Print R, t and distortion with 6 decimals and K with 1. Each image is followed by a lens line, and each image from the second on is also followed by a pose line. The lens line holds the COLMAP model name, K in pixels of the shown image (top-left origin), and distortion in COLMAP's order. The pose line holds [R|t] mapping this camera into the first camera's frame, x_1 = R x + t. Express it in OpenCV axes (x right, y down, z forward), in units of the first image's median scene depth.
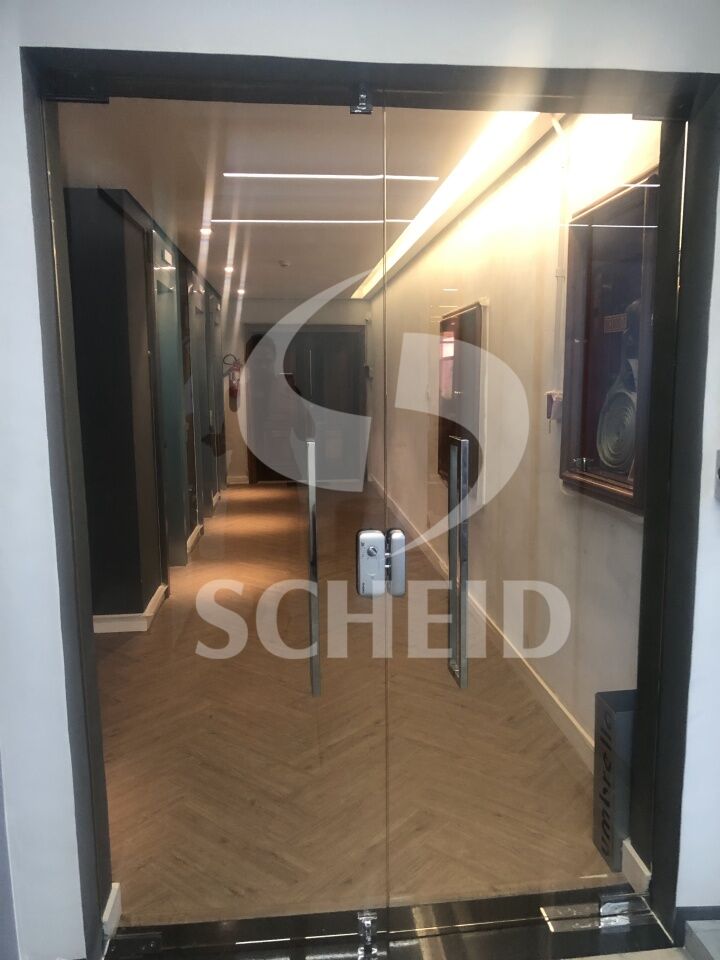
lens RADIAL K [[789.9, 0, 357.5], [0, 789.9, 485.6], [0, 0, 1]] dist [0.034815, -0.006322]
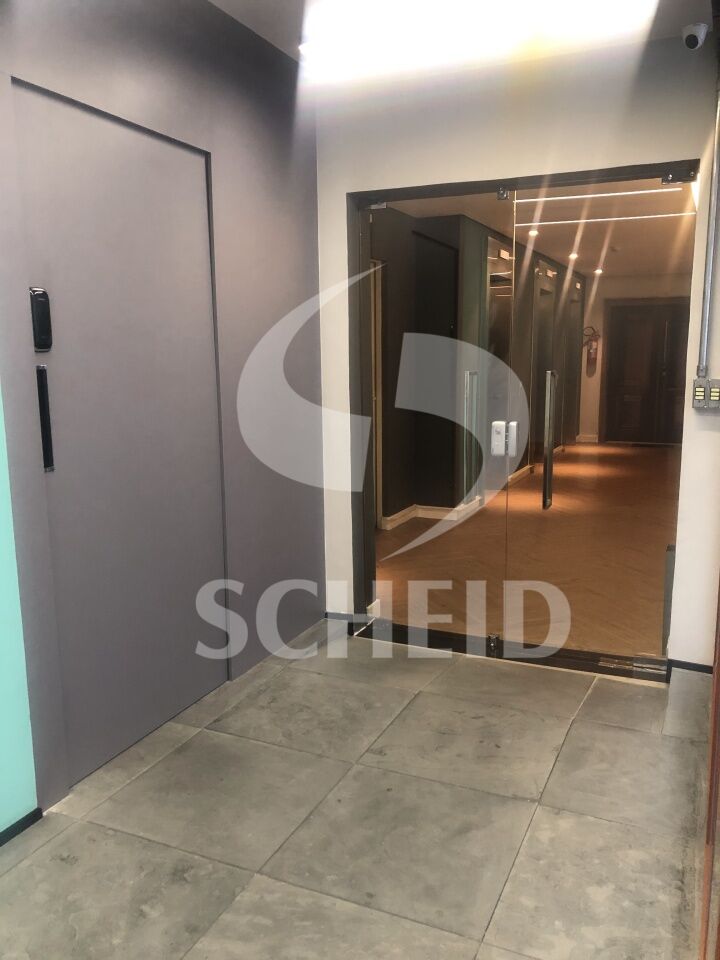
lens RADIAL K [[789.9, 0, 357.5], [0, 789.9, 485.6], [0, 0, 1]] dist [0.034815, -0.006322]
pose [[0.866701, 0.085928, -0.491371, 0.175570], [-0.070007, 0.996255, 0.050737, 0.036662], [0.493891, -0.009575, 0.869471, -0.213866]]
